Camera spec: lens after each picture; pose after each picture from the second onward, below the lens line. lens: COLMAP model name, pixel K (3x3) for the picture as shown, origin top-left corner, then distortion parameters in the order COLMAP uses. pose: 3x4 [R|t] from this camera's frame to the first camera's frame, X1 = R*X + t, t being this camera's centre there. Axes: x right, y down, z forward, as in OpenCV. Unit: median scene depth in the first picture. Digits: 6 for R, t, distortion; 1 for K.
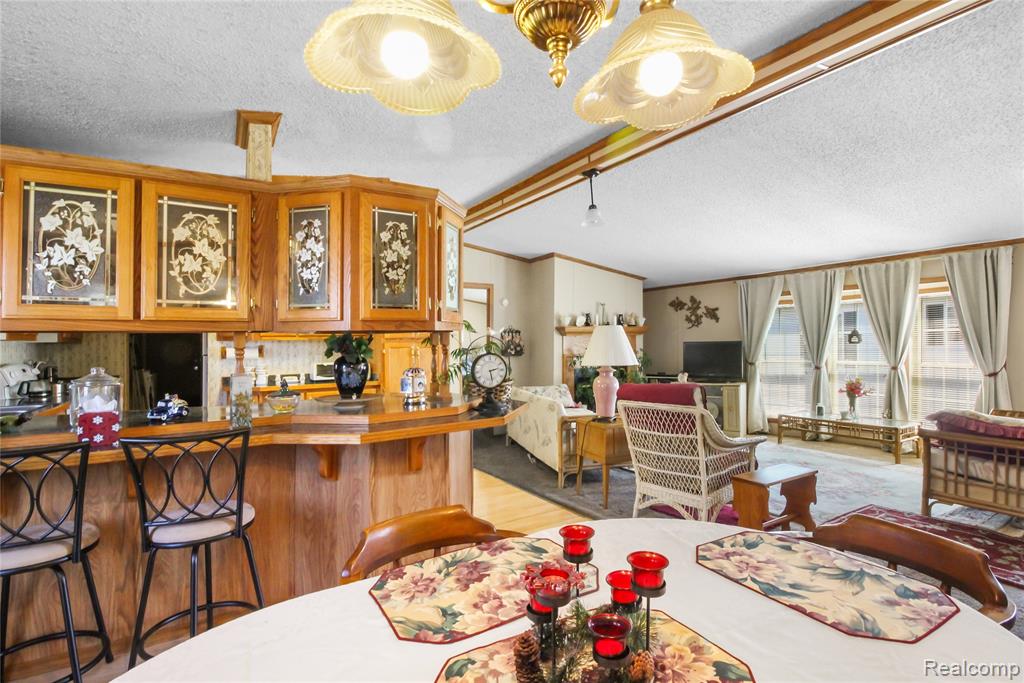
lens RADIAL K [[493.9, 0, 512.1], [0, 493.9, 335.3], [0, 0, 1]] dist [0.000468, -0.014813]
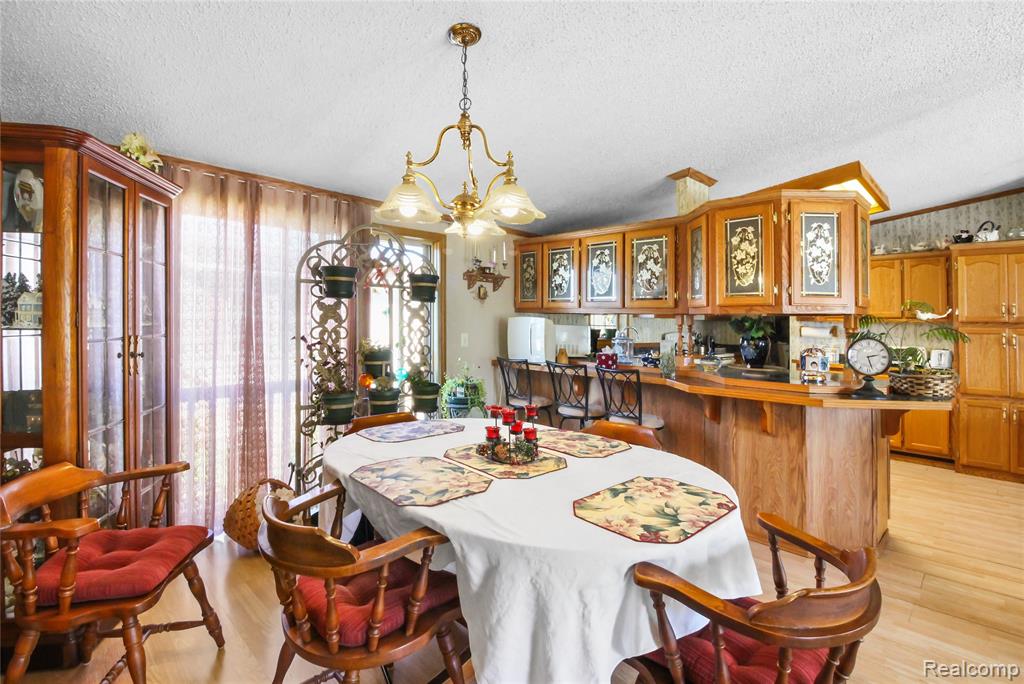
lens RADIAL K [[478.1, 0, 512.9], [0, 478.1, 311.6], [0, 0, 1]] dist [0.000326, -0.000022]
pose [[0.218379, -0.000274, -0.975864, 0.841487], [-0.007079, 0.999973, -0.001865, -0.008492], [0.975838, 0.007315, 0.218371, 0.168448]]
